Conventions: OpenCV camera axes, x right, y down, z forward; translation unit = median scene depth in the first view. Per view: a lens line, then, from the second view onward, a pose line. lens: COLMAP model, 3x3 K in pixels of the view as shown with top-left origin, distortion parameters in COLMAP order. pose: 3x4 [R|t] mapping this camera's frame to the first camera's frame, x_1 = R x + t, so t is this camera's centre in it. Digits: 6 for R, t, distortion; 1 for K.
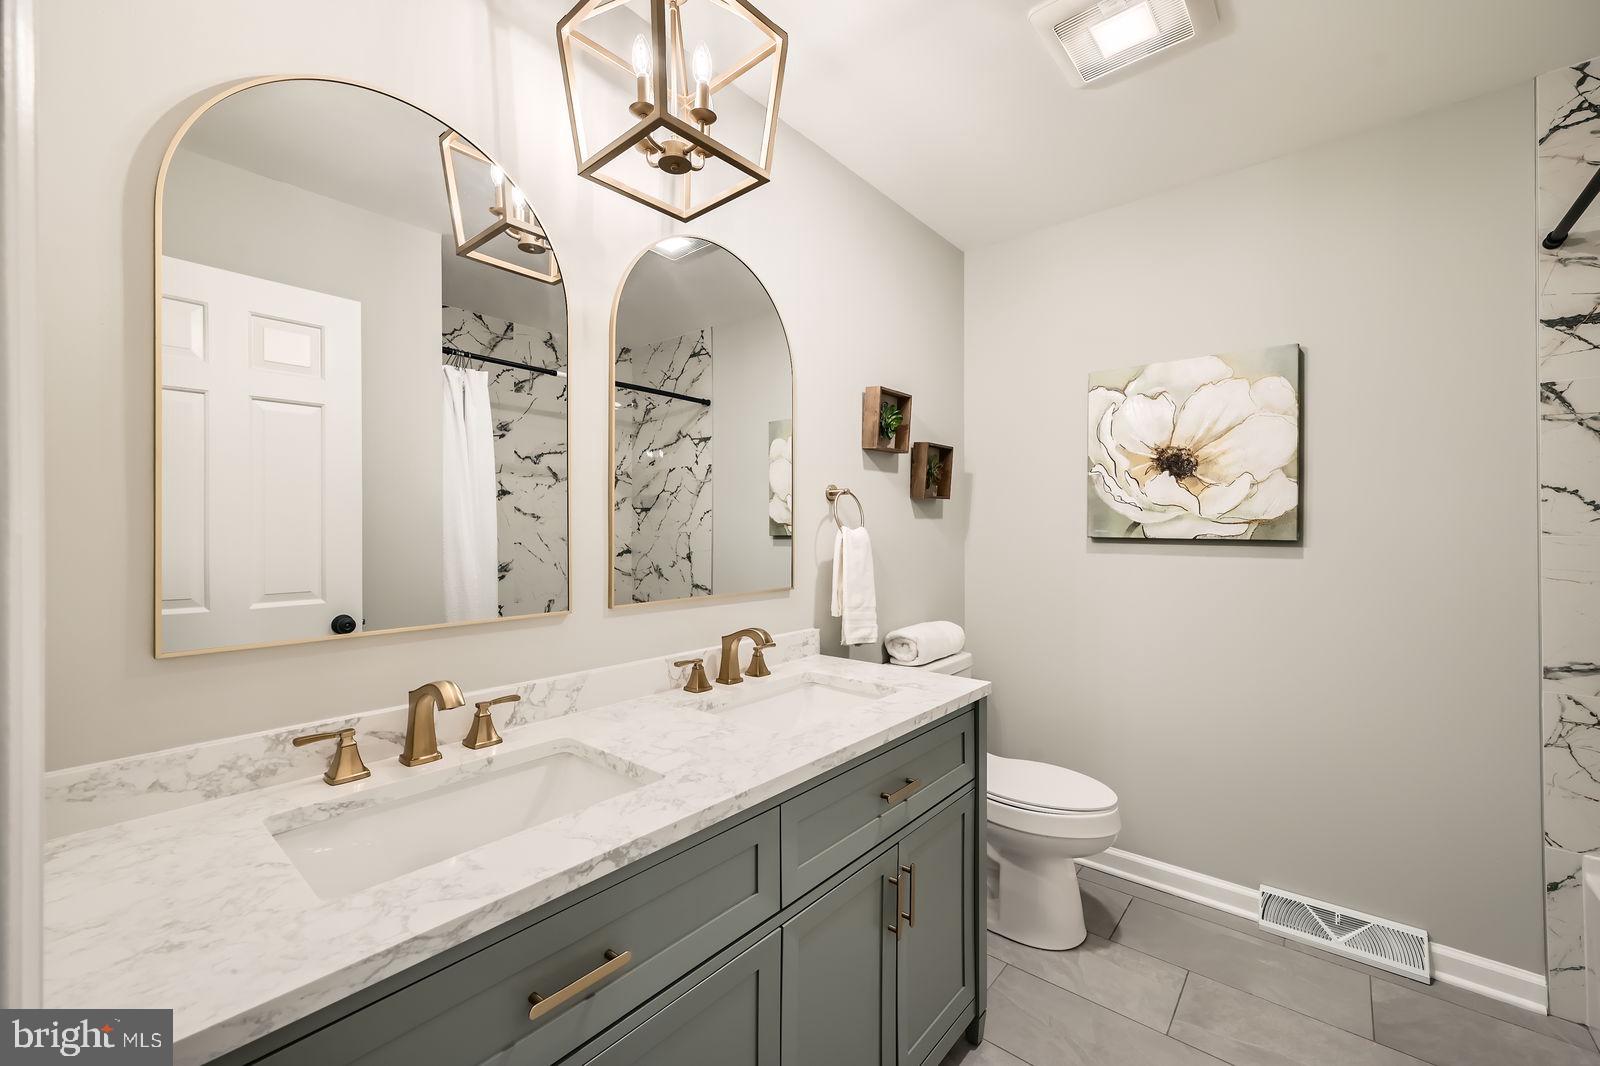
lens RADIAL K [[636.9, 0, 803.4], [0, 636.9, 538.3], [0, 0, 1]] dist [0.002094, 0.000272]
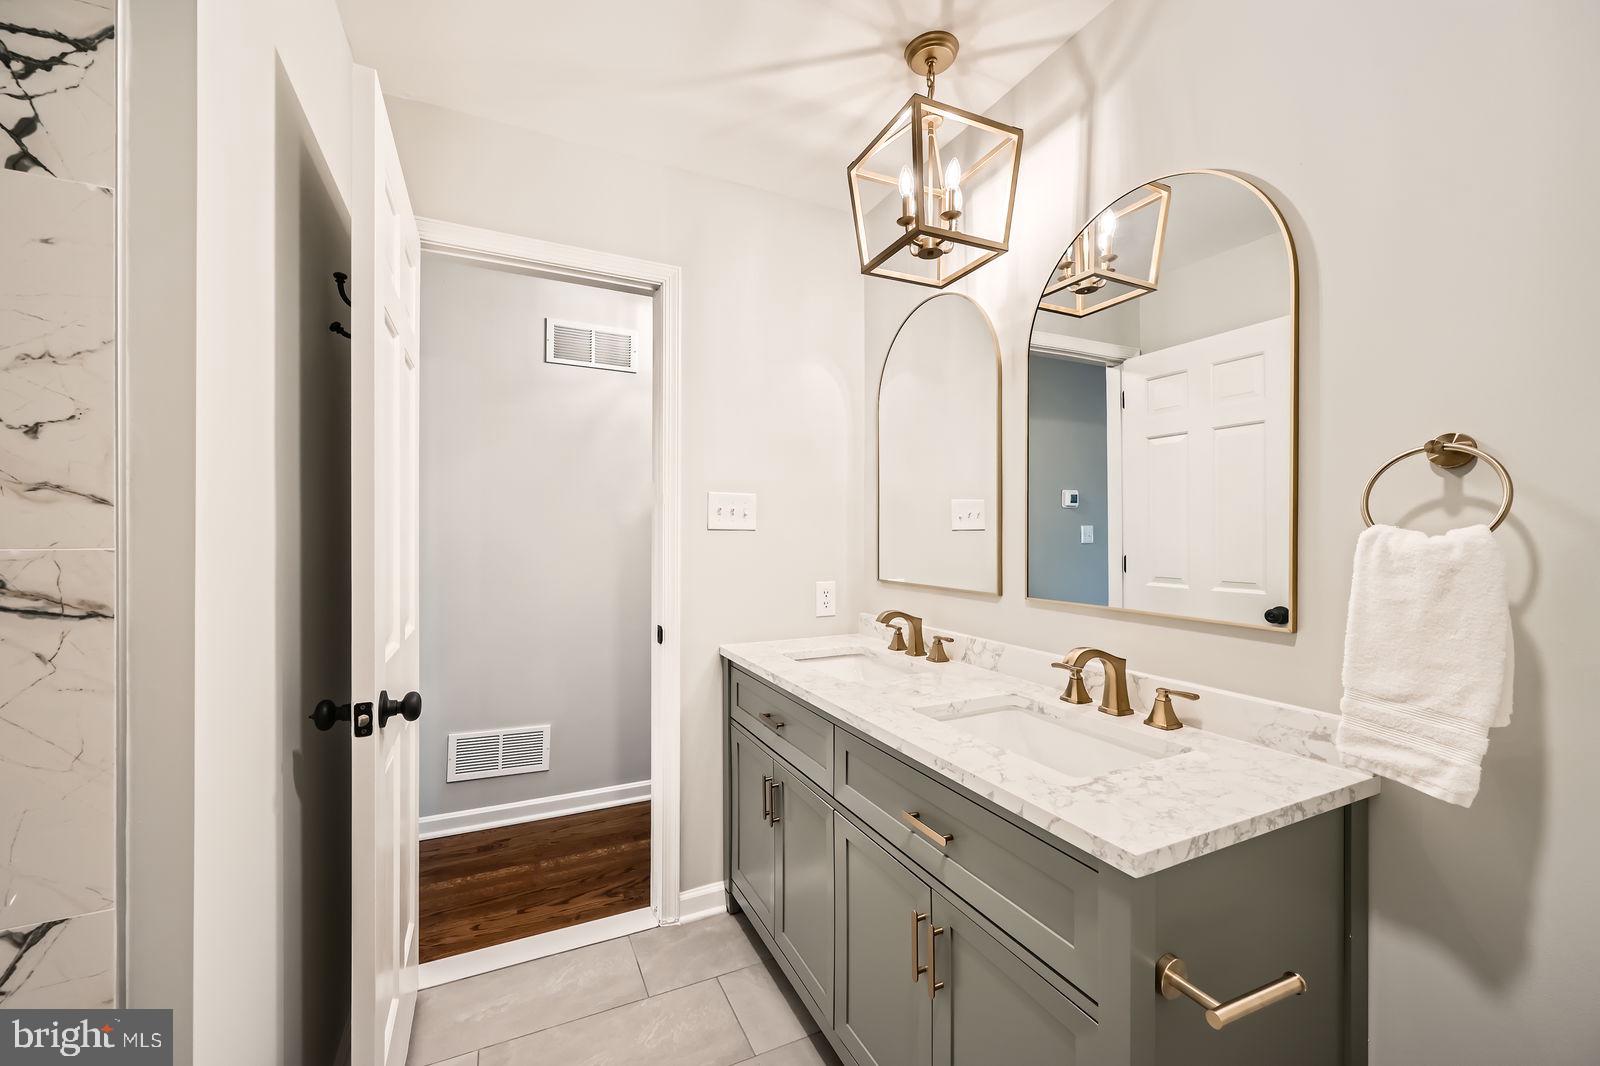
lens RADIAL K [[636.9, 0, 800.8], [0, 636.9, 529.4], [0, 0, 1]] dist [0.002094, 0.000272]
pose [[-0.415984, 0.000663, -0.909372, 0.788777], [-0.002177, 0.999996, 0.001725, -0.018202], [0.909369, 0.002697, -0.415981, 0.914664]]
